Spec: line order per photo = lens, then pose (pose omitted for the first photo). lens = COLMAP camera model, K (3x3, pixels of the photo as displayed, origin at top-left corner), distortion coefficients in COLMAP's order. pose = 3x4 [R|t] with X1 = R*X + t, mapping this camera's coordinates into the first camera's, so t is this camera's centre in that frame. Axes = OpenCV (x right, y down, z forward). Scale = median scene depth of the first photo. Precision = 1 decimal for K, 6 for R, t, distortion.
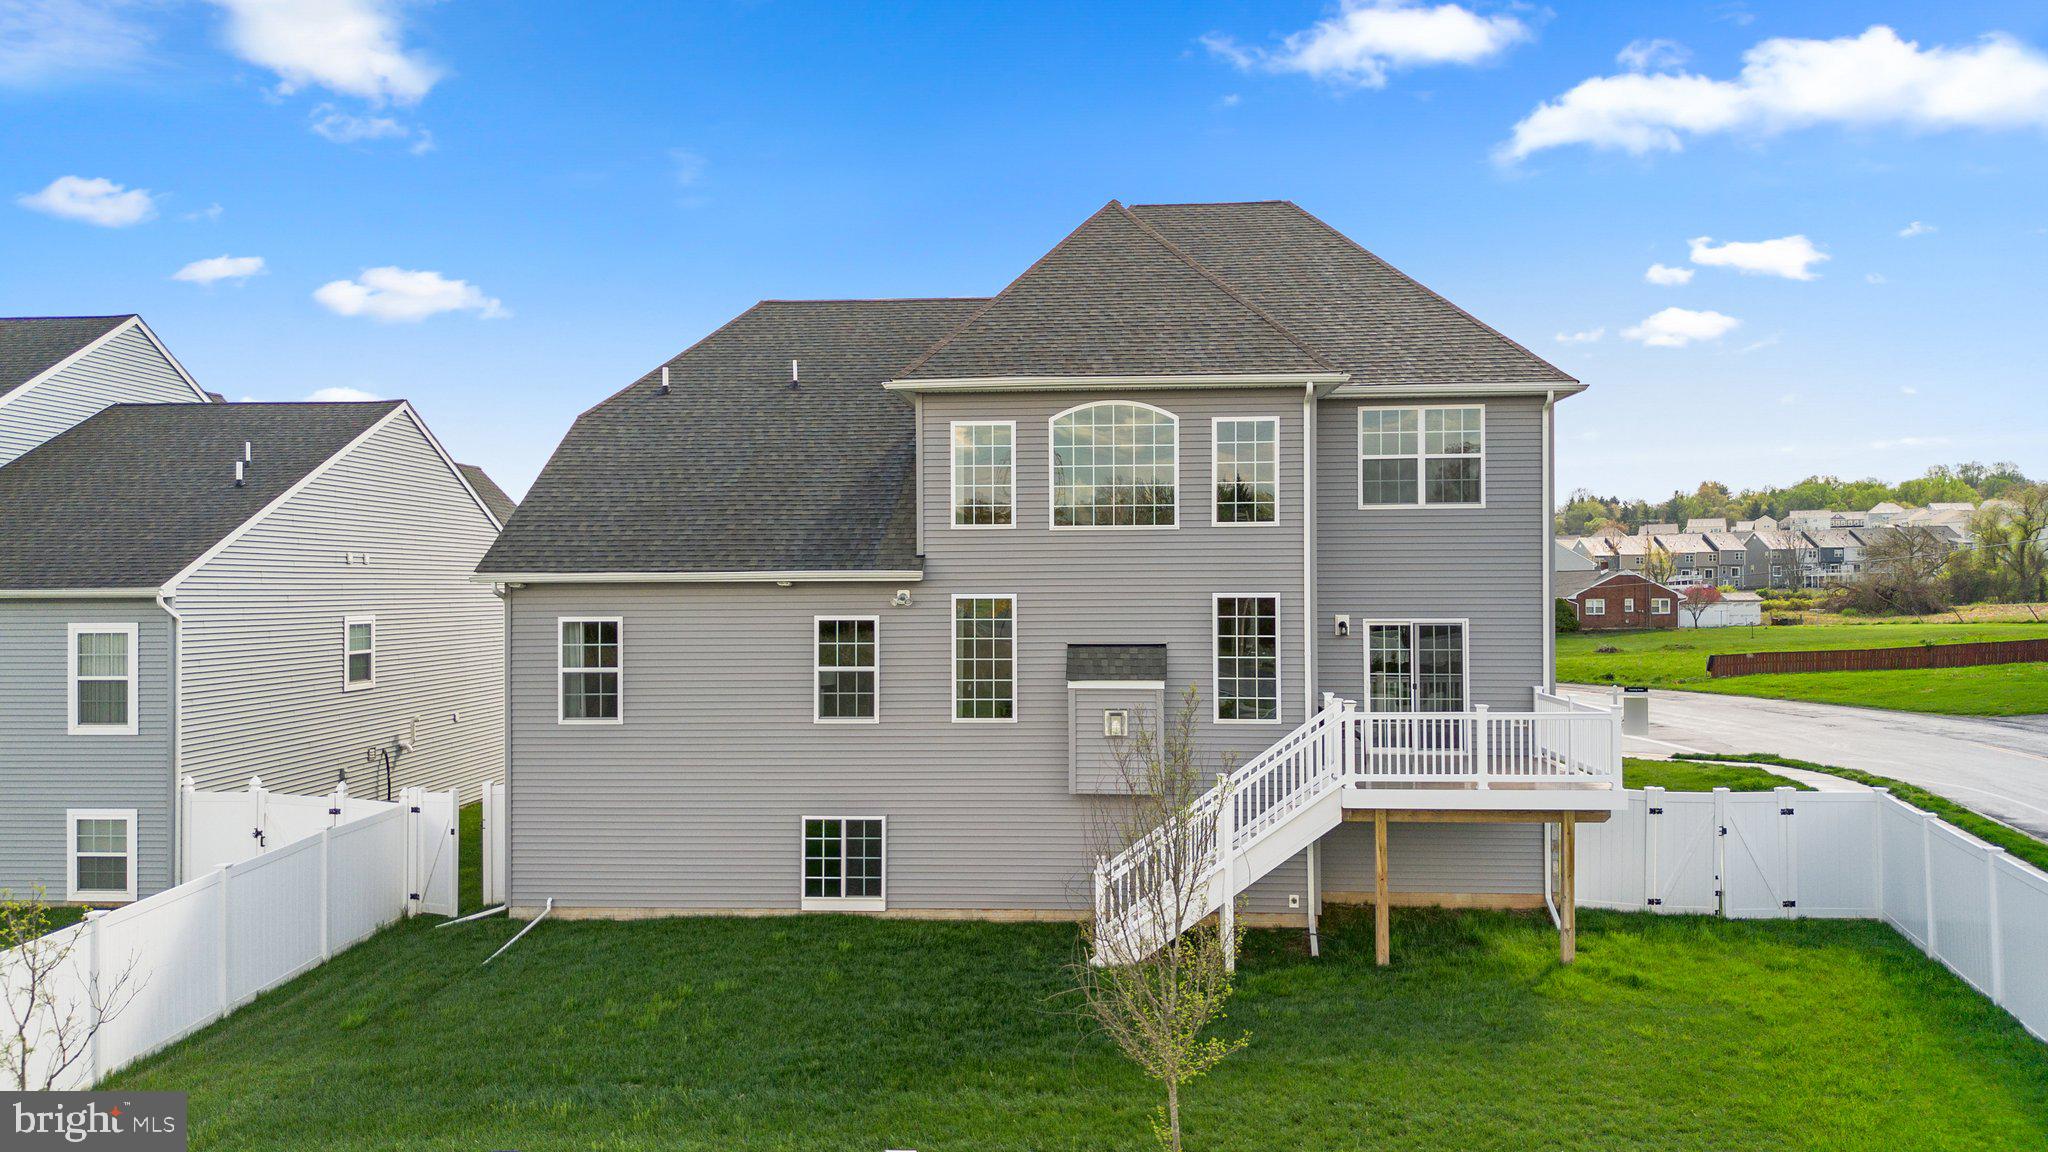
lens RADIAL K [[1459.1, 0, 1024.0], [0, 1459.1, 576.0], [0, 0, 1]] dist [0.107665, -0.139543]
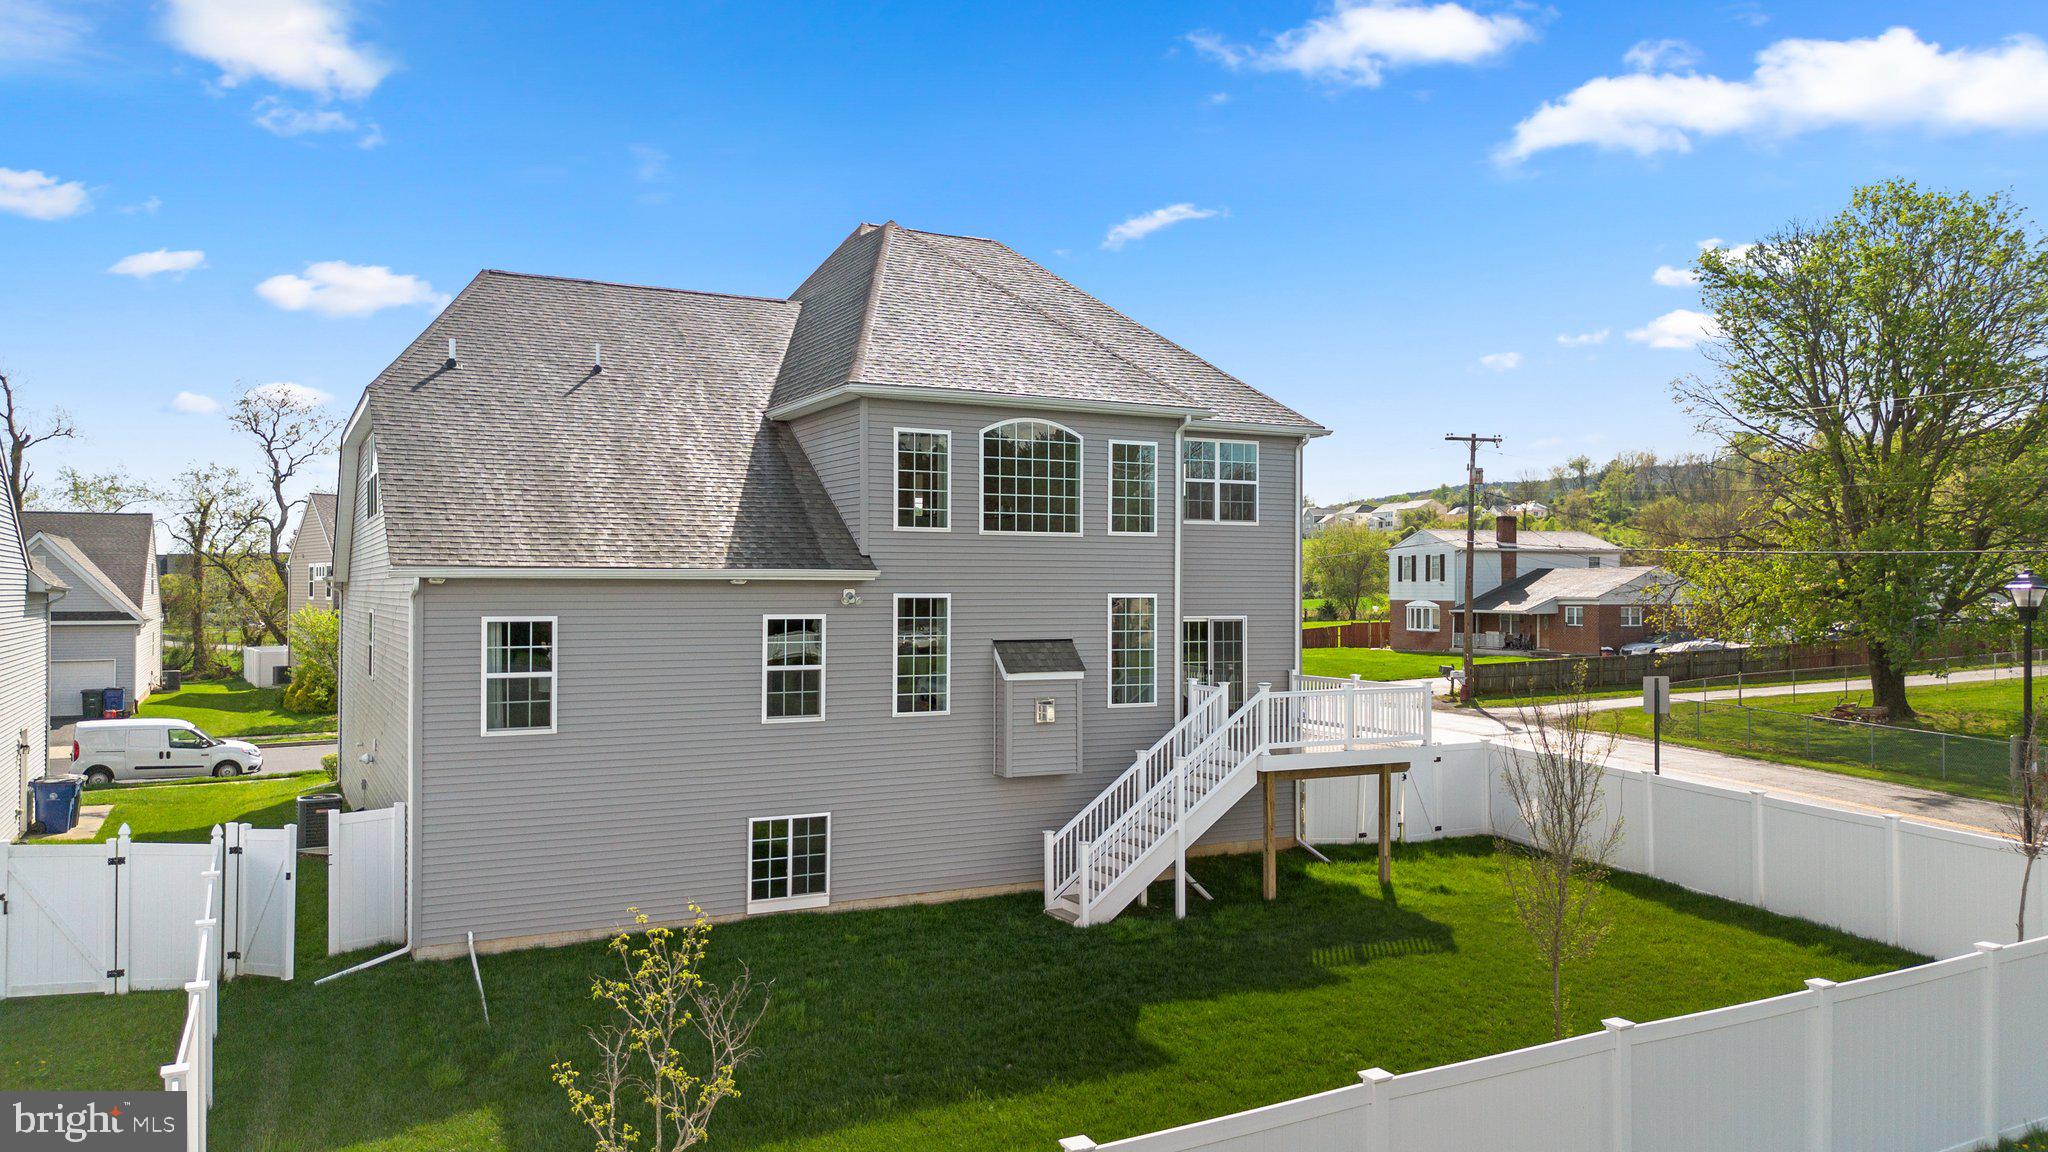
lens RADIAL K [[1442.9, 0, 1024.0], [0, 1442.9, 576.0], [0, 0, 1]] dist [0.099423, -0.130993]
pose [[0.853811, 0.011815, 0.520450, -0.502476], [-0.009893, 0.999930, -0.006470, 0.005780], [-0.520490, 0.000375, 0.853868, 0.074147]]
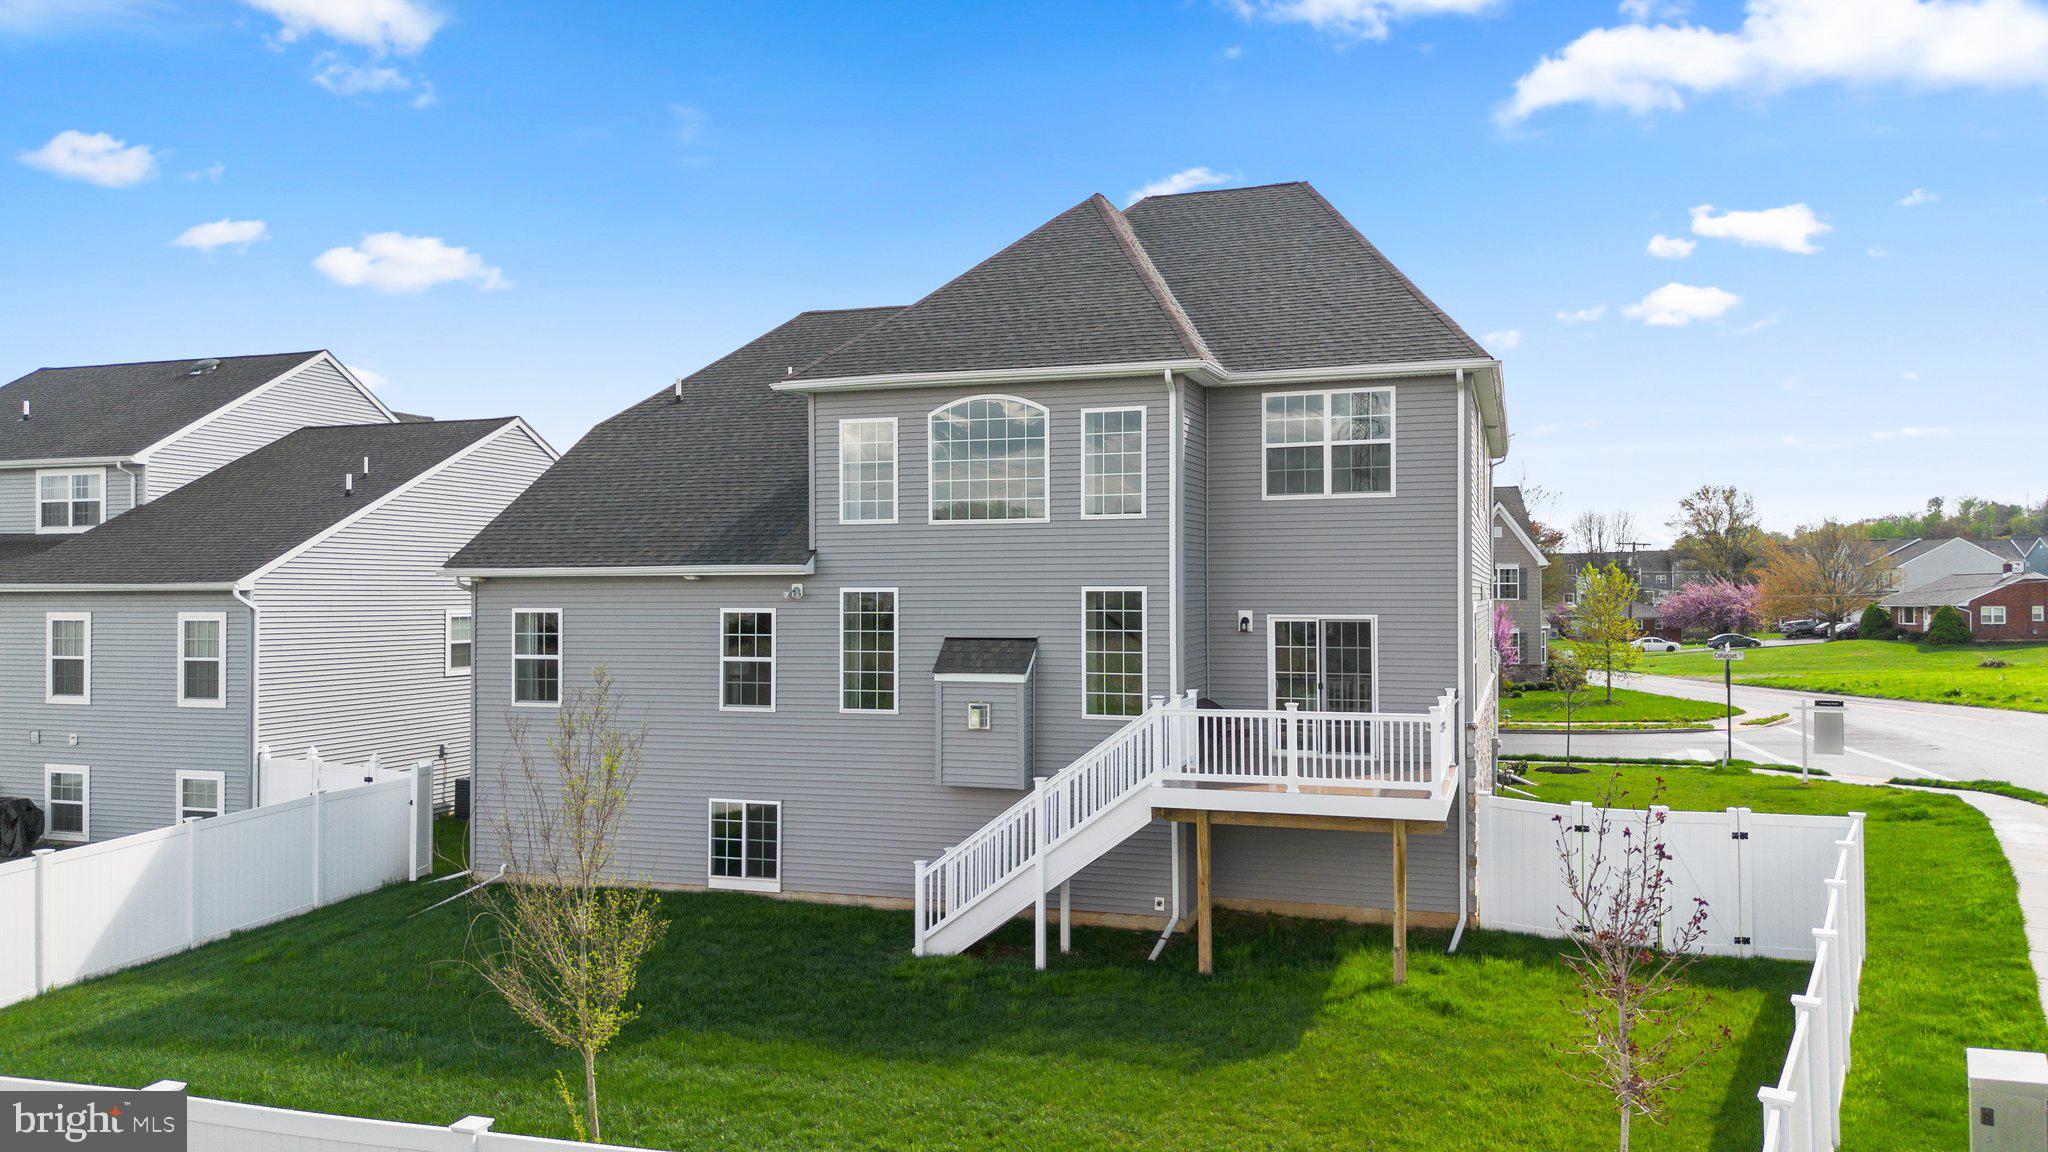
lens RADIAL K [[1442.9, 0, 1024.0], [0, 1442.9, 576.0], [0, 0, 1]] dist [0.099423, -0.130993]
pose [[0.966372, -0.001037, -0.257148, 0.336107], [-0.000050, 0.999991, -0.004221, 0.008384], [0.257150, 0.004092, 0.966363, 0.049229]]
